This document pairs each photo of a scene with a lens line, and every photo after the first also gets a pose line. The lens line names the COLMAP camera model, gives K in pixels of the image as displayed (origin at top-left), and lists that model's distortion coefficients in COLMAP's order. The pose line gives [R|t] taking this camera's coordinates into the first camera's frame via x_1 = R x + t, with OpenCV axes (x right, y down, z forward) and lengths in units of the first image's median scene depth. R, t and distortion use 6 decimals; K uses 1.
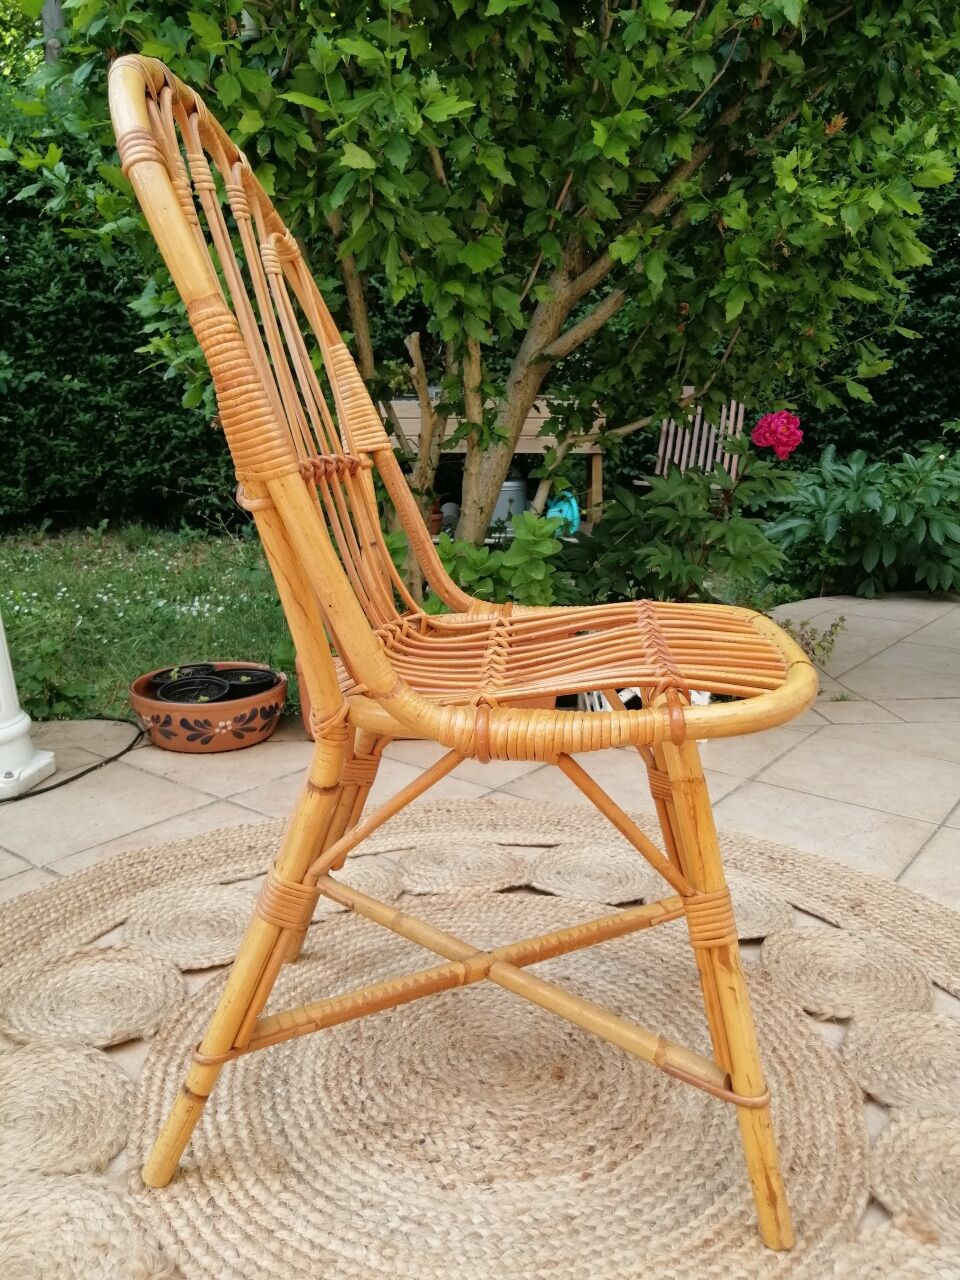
lens RADIAL K [[1017.9, 0, 480.4], [0, 1017.9, 647.2], [0, 0, 1]] dist [-0.037752, 0.073977]
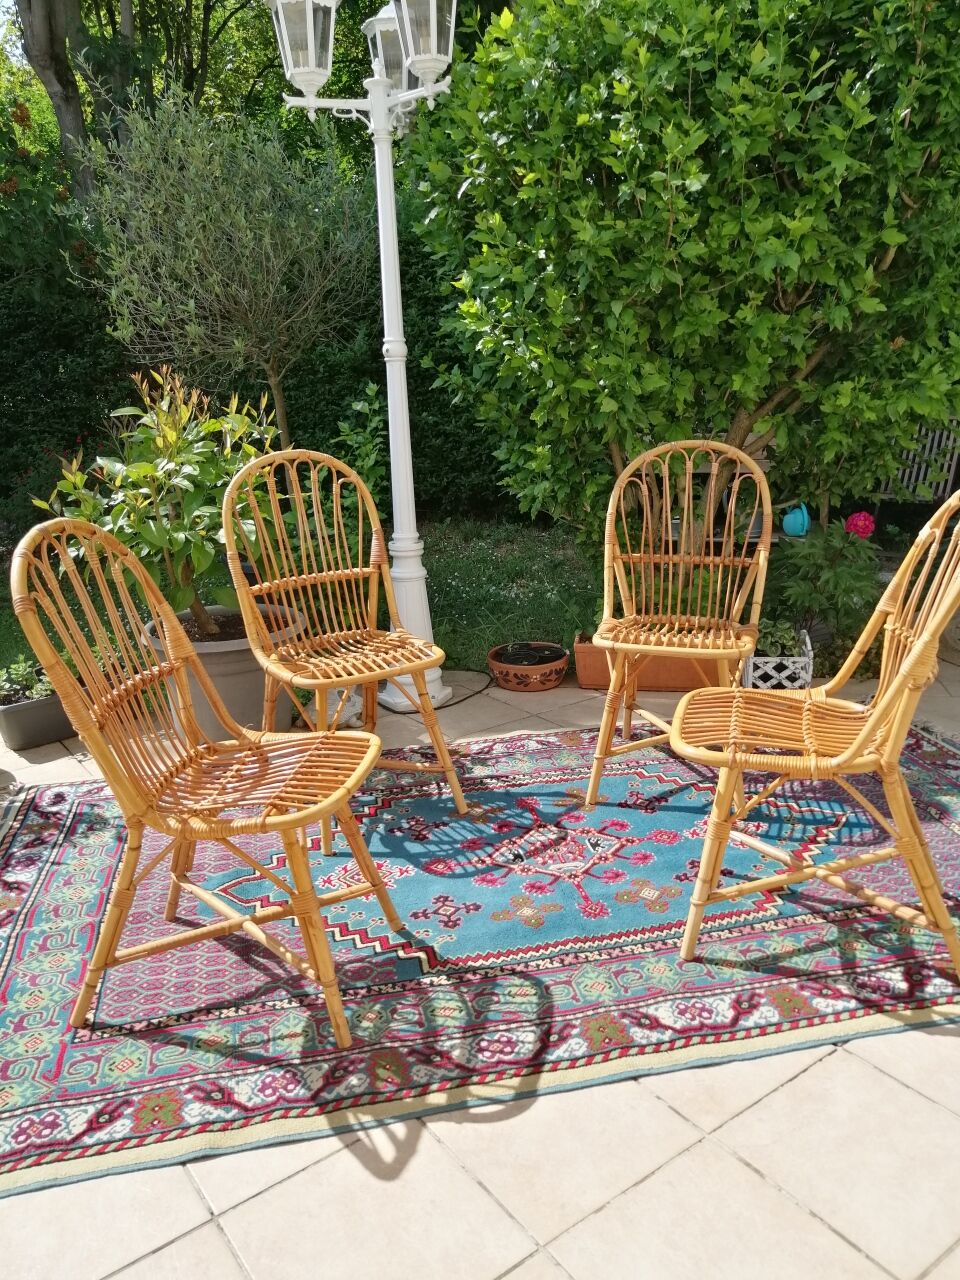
lens RADIAL K [[1017.9, 0, 478.2], [0, 1017.9, 629.3], [0, 0, 1]] dist [-0.037752, 0.073977]
pose [[0.956163, 0.035130, -0.290721, 0.186610], [-0.026089, 0.999050, 0.034918, -0.074644], [0.291672, -0.025803, 0.956170, -0.814472]]
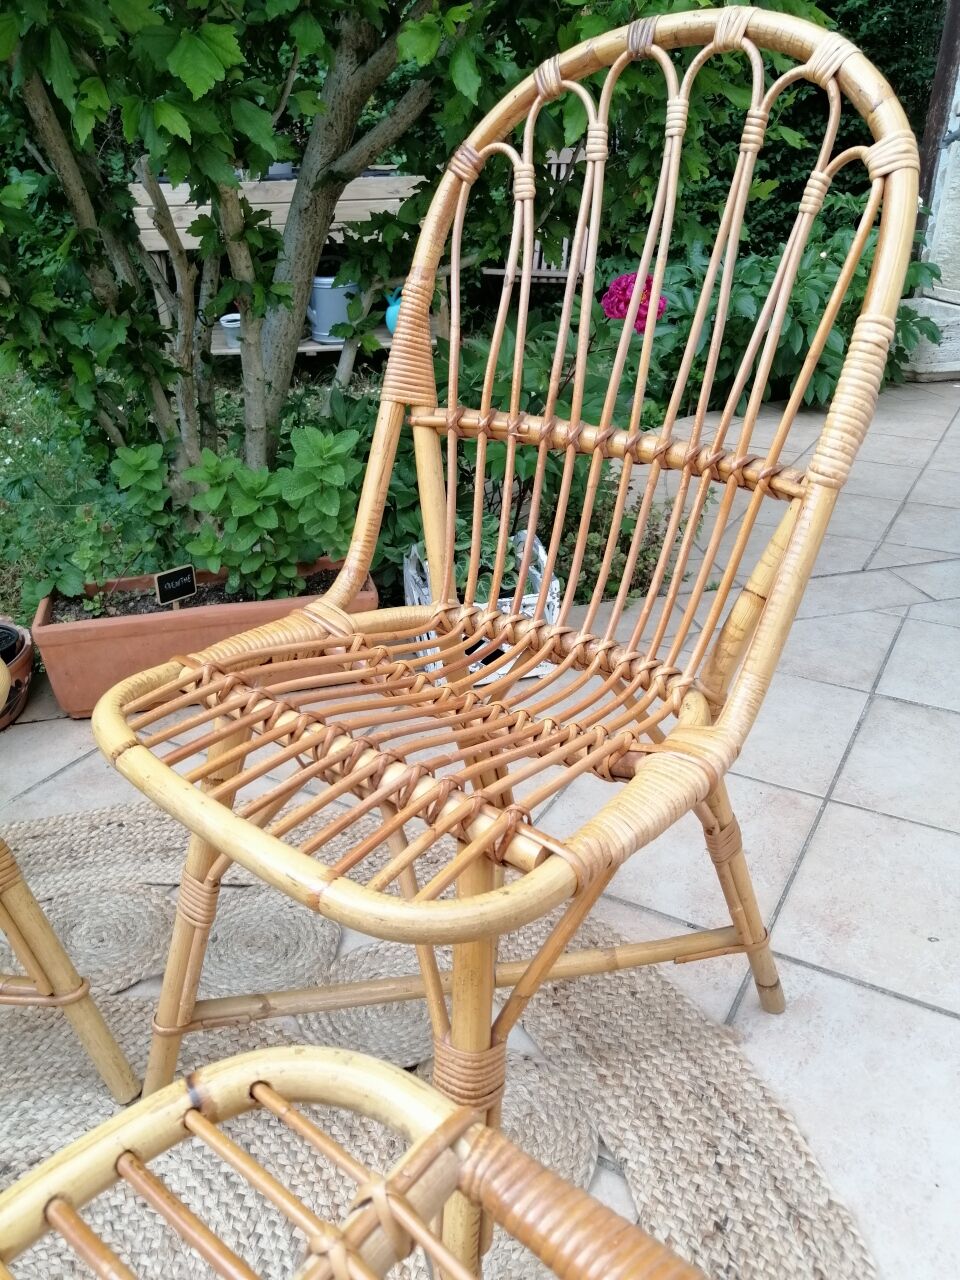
lens RADIAL K [[1017.9, 0, 479.2], [0, 1017.9, 640.6], [0, 0, 1]] dist [-0.037752, 0.073977]
pose [[0.991003, -0.081397, 0.106243, 0.073939], [0.055180, 0.971684, 0.229750, -0.137624], [-0.121935, -0.221820, 0.967434, 0.207050]]
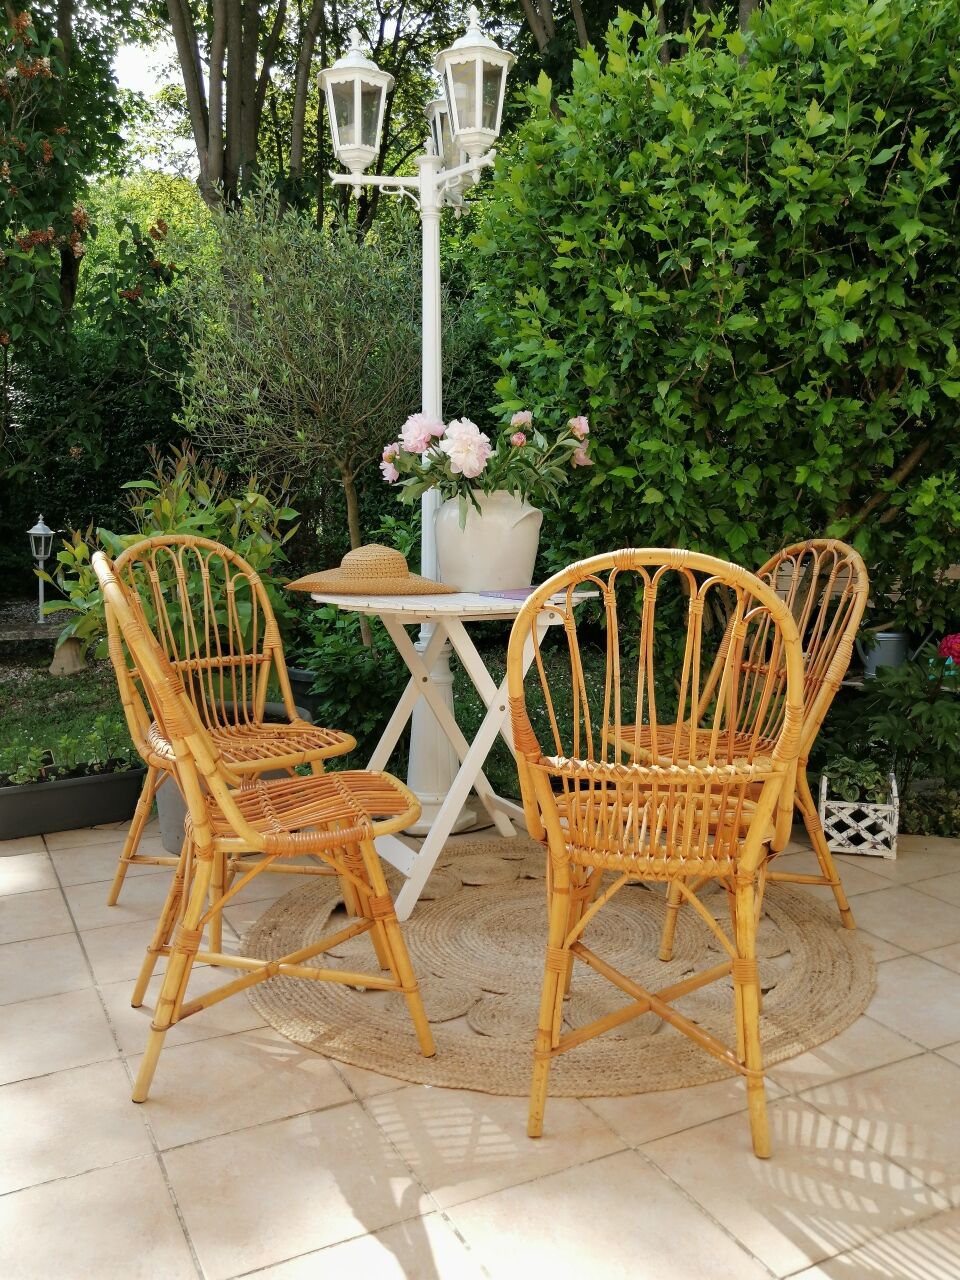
lens RADIAL K [[1109.7, 0, 481.7], [0, 1109.7, 636.0], [0, 0, 1]] dist [-0.038420, 0.062054]
pose [[0.899387, 0.046141, -0.434711, 0.370139], [-0.096090, 0.990960, -0.093621, -0.015916], [0.426461, 0.125973, 0.895691, -0.679039]]
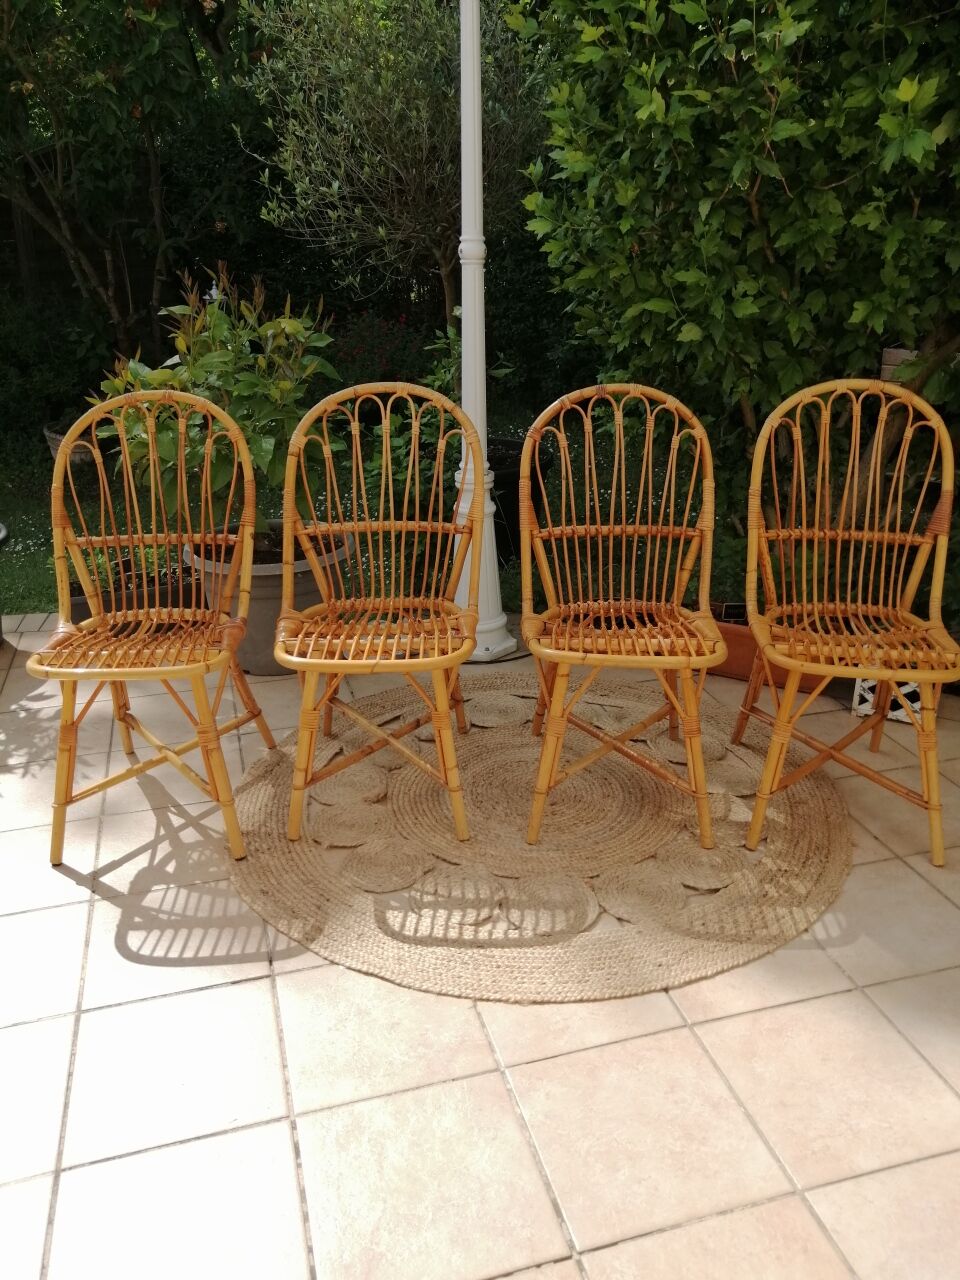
lens RADIAL K [[1017.9, 0, 484.7], [0, 1017.9, 630.3], [0, 0, 1]] dist [-0.037752, 0.073977]
pose [[0.798558, 0.206461, -0.565402, 0.495959], [-0.125984, 0.975858, 0.178407, -0.205540], [0.588586, -0.071237, 0.805290, -0.425828]]
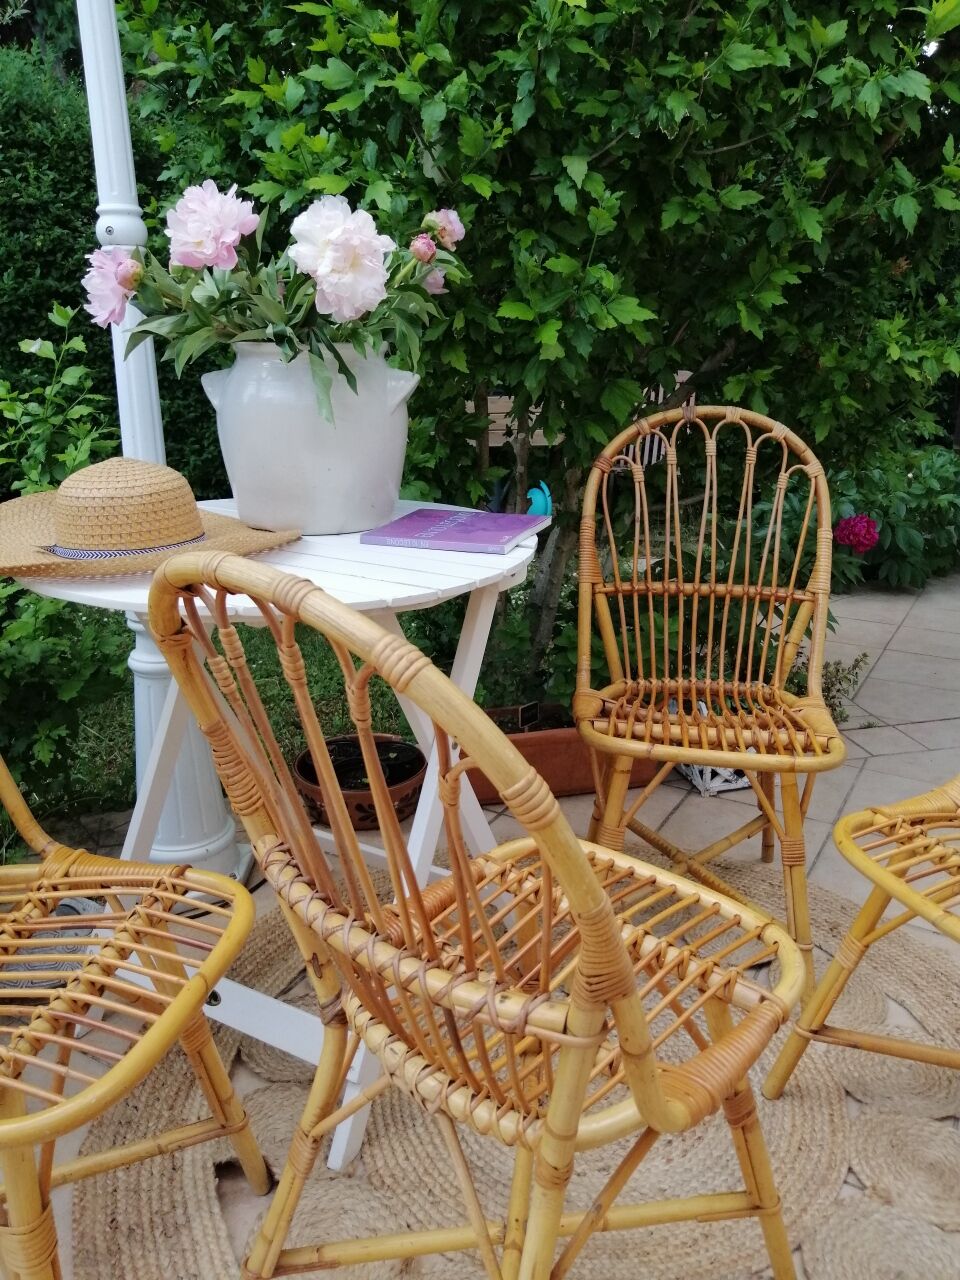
lens RADIAL K [[1017.9, 0, 497.0], [0, 1017.9, 624.5], [0, 0, 1]] dist [-0.037752, 0.073977]
pose [[0.990084, -0.046017, 0.132725, -0.266949], [0.037174, 0.996968, 0.068354, -0.193729], [-0.135468, -0.062742, 0.988793, -0.121969]]
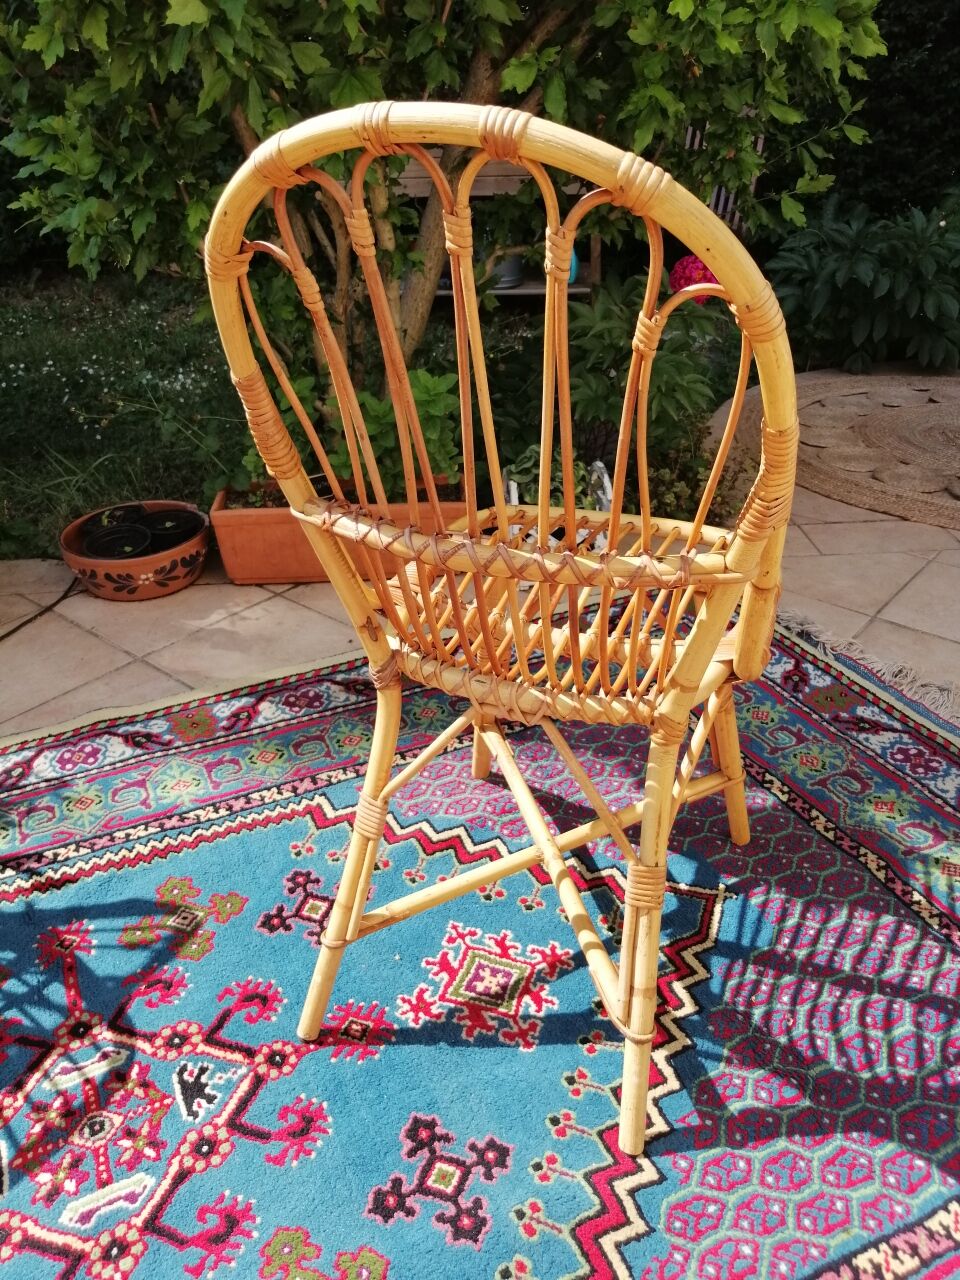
lens RADIAL K [[1017.9, 0, 479.4], [0, 1017.9, 633.8], [0, 0, 1]] dist [-0.037752, 0.073977]
pose [[0.998309, 0.000282, -0.058122, 0.152191], [0.015768, 0.961173, 0.275495, -0.149225], [0.055943, -0.275946, 0.959544, -0.011802]]
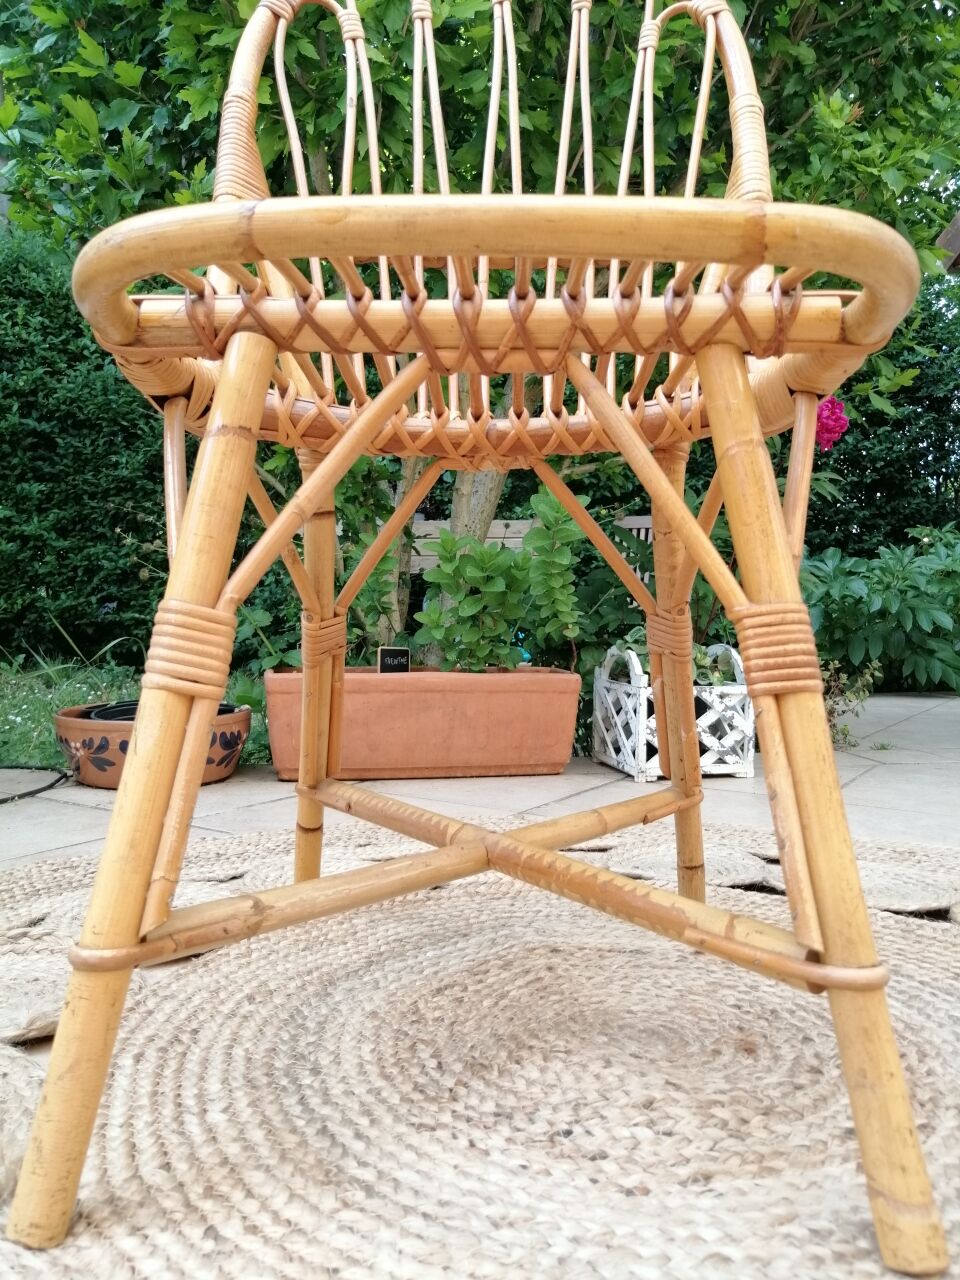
lens RADIAL K [[1017.9, 0, 487.5], [0, 1017.9, 646.9], [0, 0, 1]] dist [-0.037752, 0.073977]
pose [[0.996462, -0.002683, 0.084006, -0.071608], [0.018975, 0.980868, -0.193748, 0.152655], [-0.081879, 0.194657, 0.977448, 0.176494]]
